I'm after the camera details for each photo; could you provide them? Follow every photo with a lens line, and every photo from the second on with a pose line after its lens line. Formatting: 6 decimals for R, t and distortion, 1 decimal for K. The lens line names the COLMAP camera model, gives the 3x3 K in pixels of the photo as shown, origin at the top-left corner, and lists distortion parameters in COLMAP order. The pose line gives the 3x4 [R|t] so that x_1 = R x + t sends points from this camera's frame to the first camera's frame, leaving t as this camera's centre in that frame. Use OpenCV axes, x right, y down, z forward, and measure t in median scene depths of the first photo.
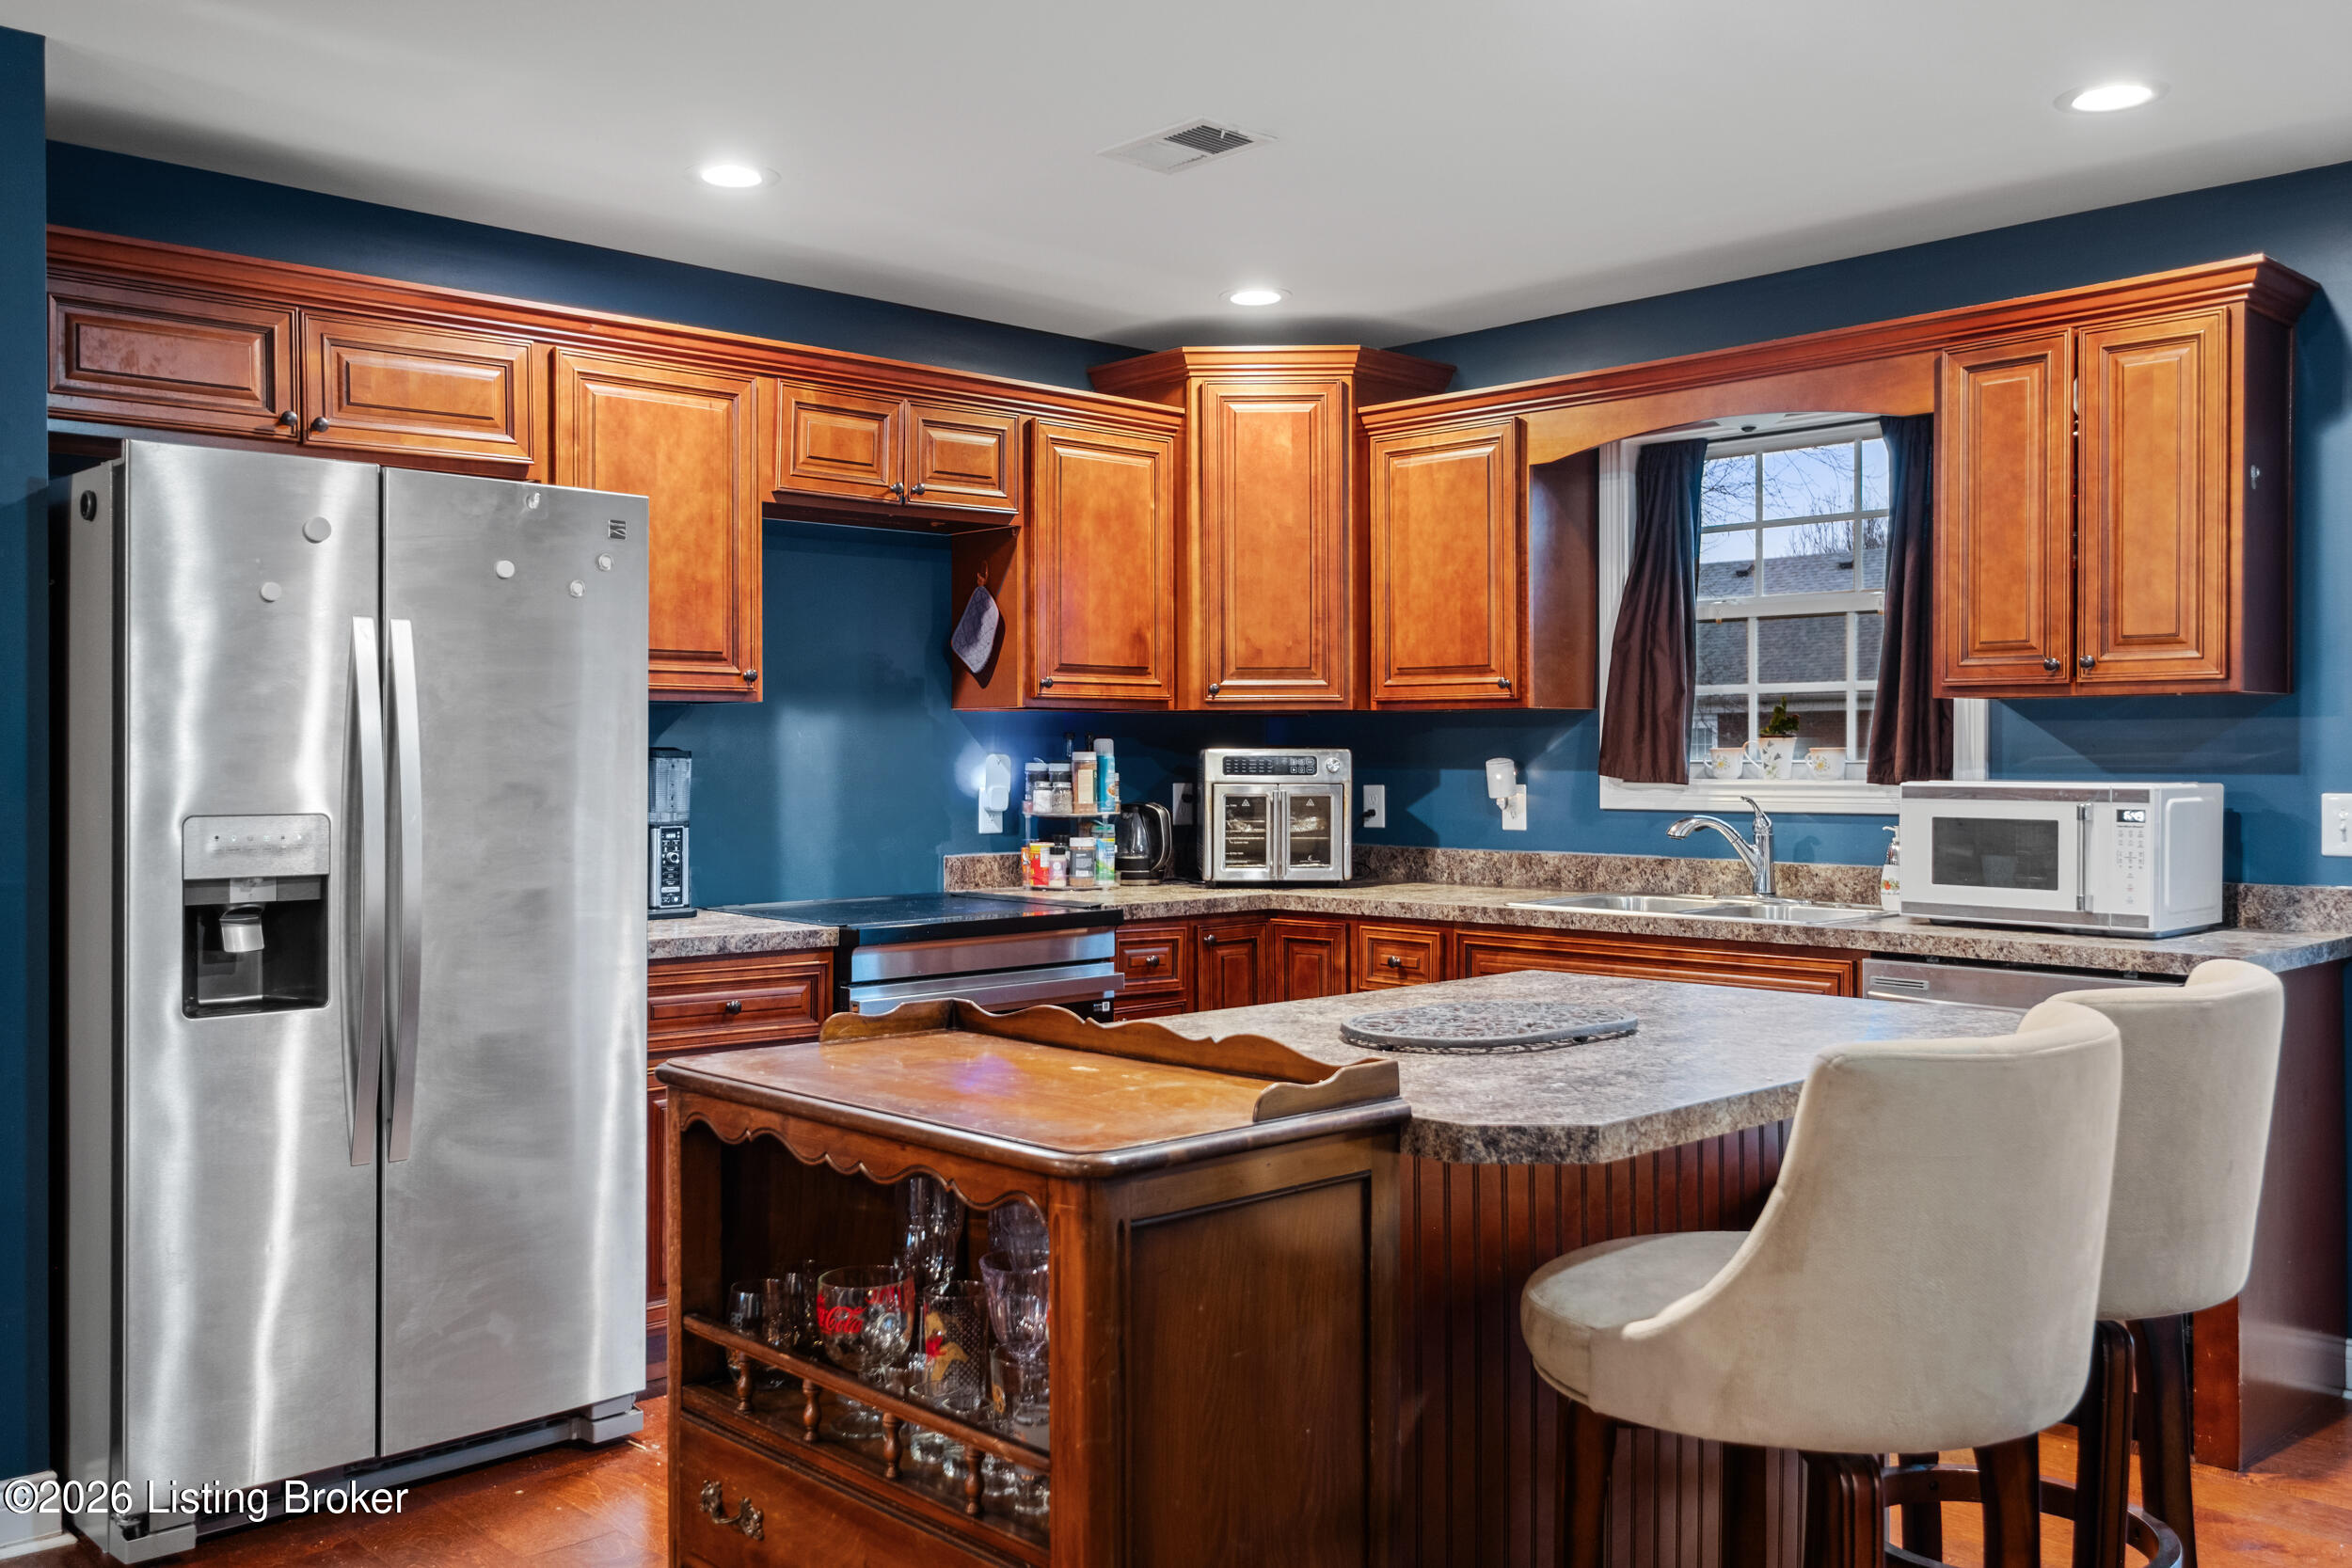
lens RADIAL K [[1984.1, 0, 1177.3], [0, 1984.1, 757.8], [0, 0, 1]] dist [-0.019872, 0.021312]
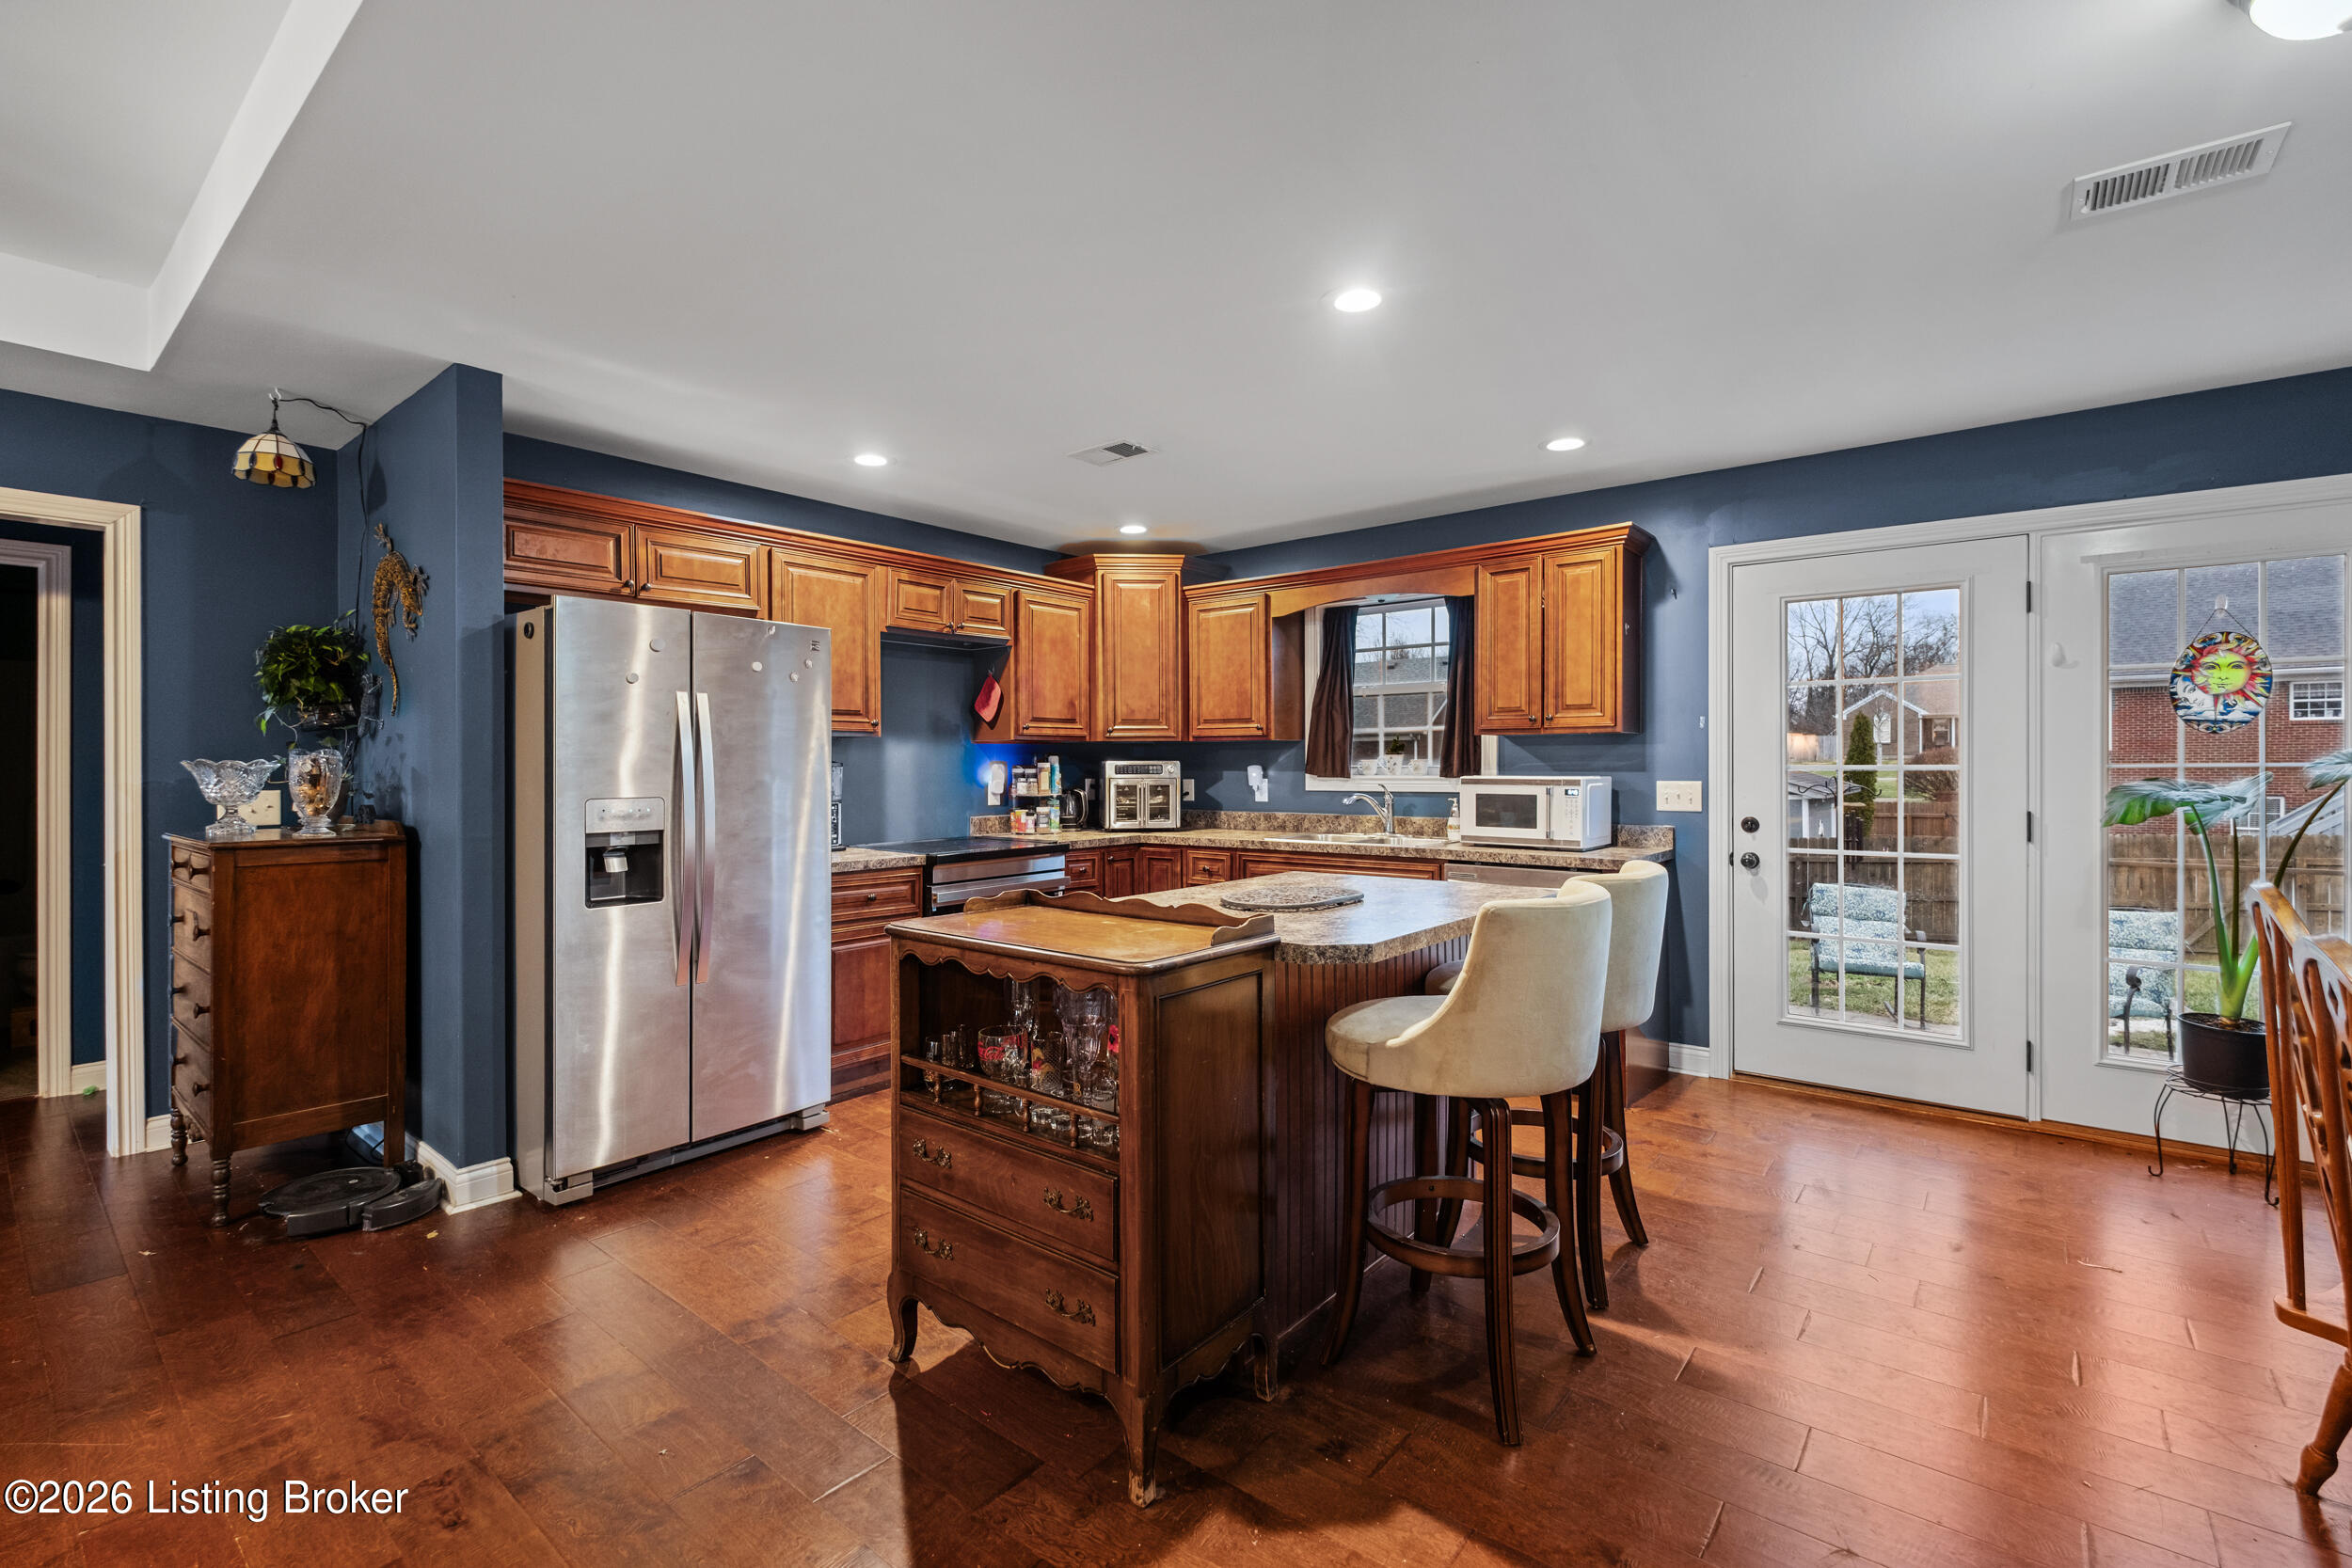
lens RADIAL K [[1034.4, 0, 1172.0], [0, 1034.4, 763.7], [0, 0, 1]] dist [-0.004408, -0.001047]
pose [[0.992698, -0.002940, 0.120590, -0.046974], [0.003110, 0.999994, -0.001222, -0.000401], [-0.120586, 0.001588, 0.992702, -0.015666]]
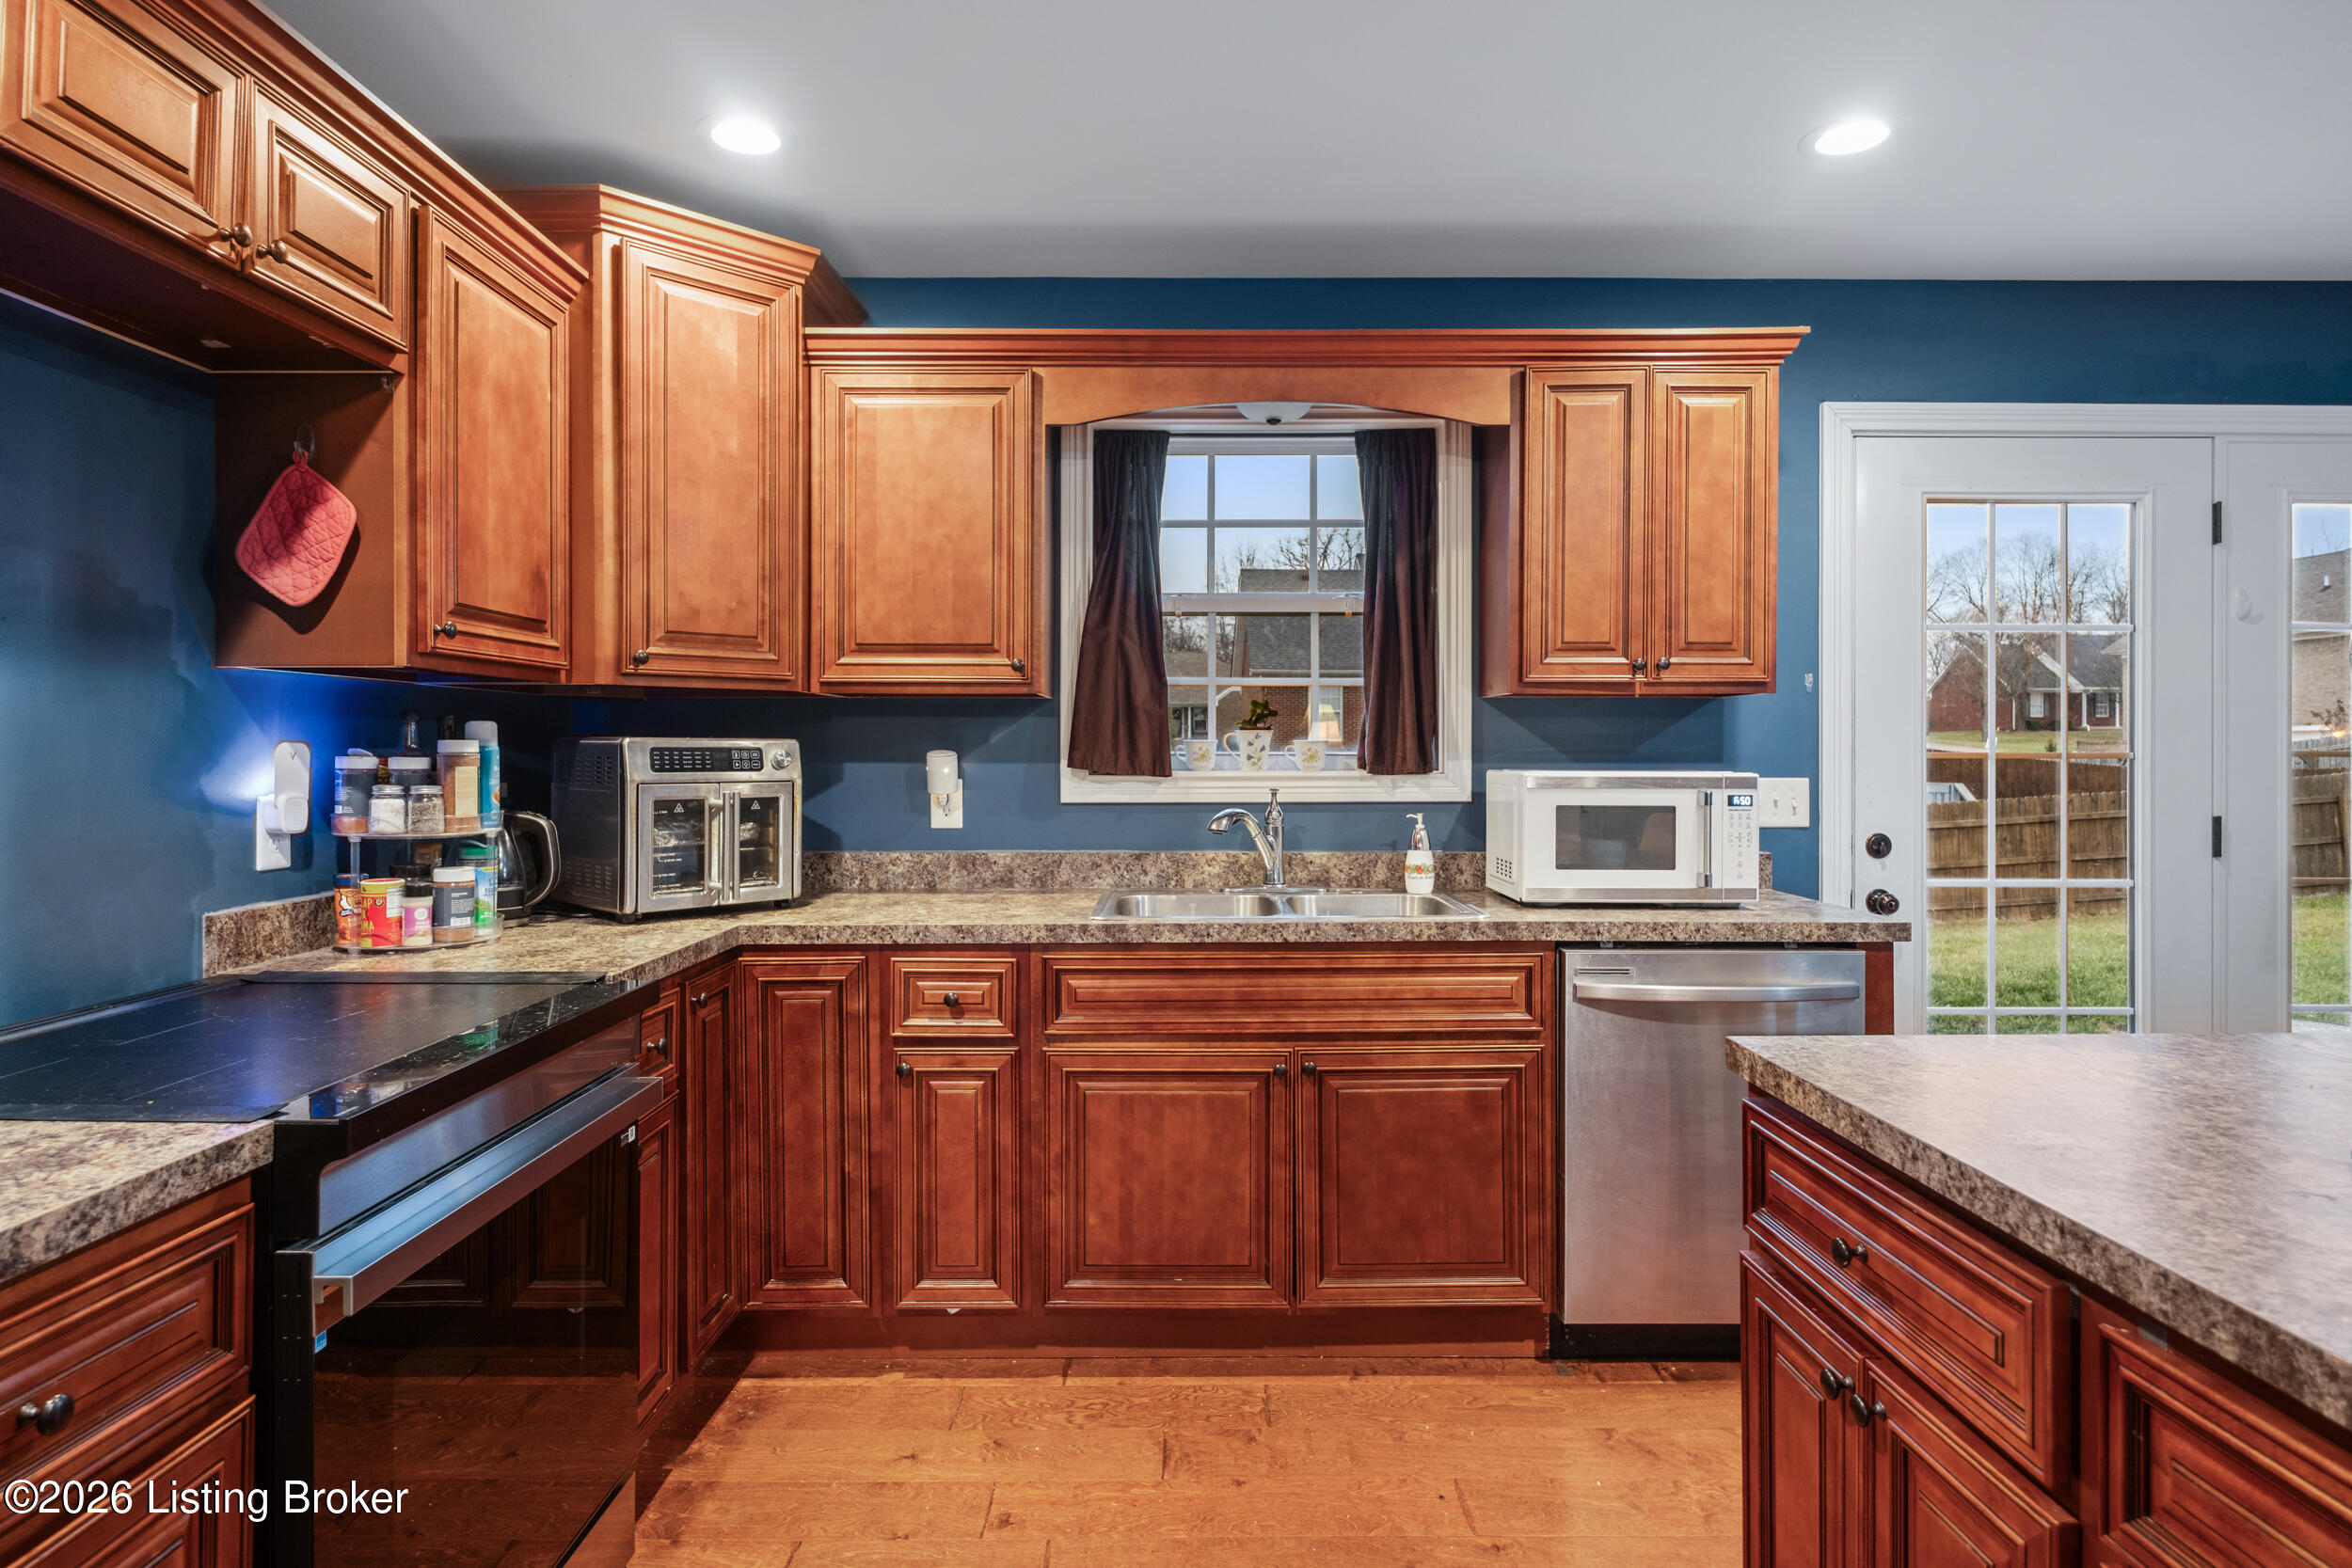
lens RADIAL K [[1289.1, 0, 1179.5], [0, 1289.1, 752.6], [0, 0, 1]] dist [-0.002536, 0.000825]
pose [[0.688043, 0.000208, 0.725670, -0.206666], [0.000251, 1.000000, -0.000525, 0.001734], [-0.725670, 0.000544, 0.688043, 0.554927]]
